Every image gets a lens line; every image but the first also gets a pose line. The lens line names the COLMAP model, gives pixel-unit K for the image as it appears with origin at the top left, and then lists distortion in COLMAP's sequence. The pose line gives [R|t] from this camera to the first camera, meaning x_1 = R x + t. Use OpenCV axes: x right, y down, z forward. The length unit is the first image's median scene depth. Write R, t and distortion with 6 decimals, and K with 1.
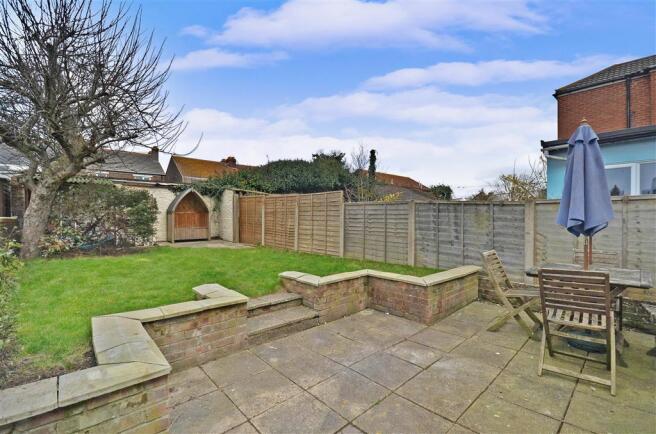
lens RADIAL K [[288.2, 0, 327.3], [0, 288.2, 220.4], [0, 0, 1]] dist [-0.012718, 0.000200]
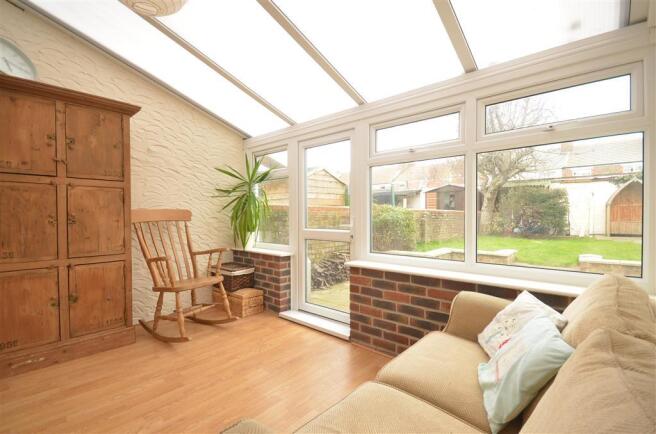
lens RADIAL K [[301.1, 0, 328.0], [0, 301.1, 221.3], [0, 0, 1]] dist [0.012038, -0.000587]
pose [[0.107076, 0.021367, -0.994021, 0.583854], [-0.004704, 0.999769, 0.020984, 0.014288], [0.994240, 0.002429, 0.107152, -0.103777]]
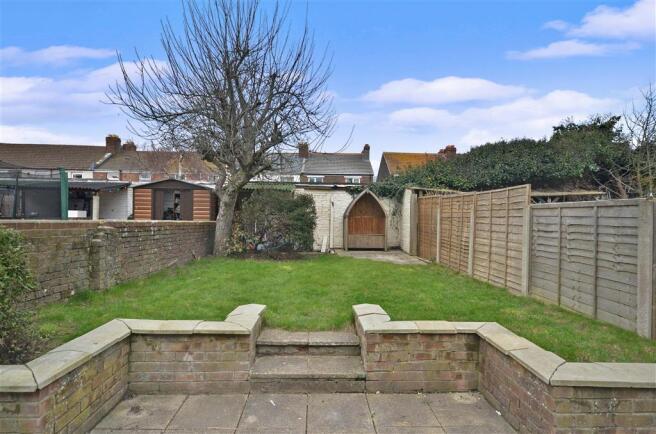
lens RADIAL K [[359.8, 0, 332.0], [0, 359.8, 220.3], [0, 0, 1]] dist [0.009162, 0.001367]
pose [[0.762766, 0.012332, -0.646557, 0.231084], [-0.020733, 0.999771, -0.005390, -0.015135], [0.646342, 0.017516, 0.762847, 0.158087]]
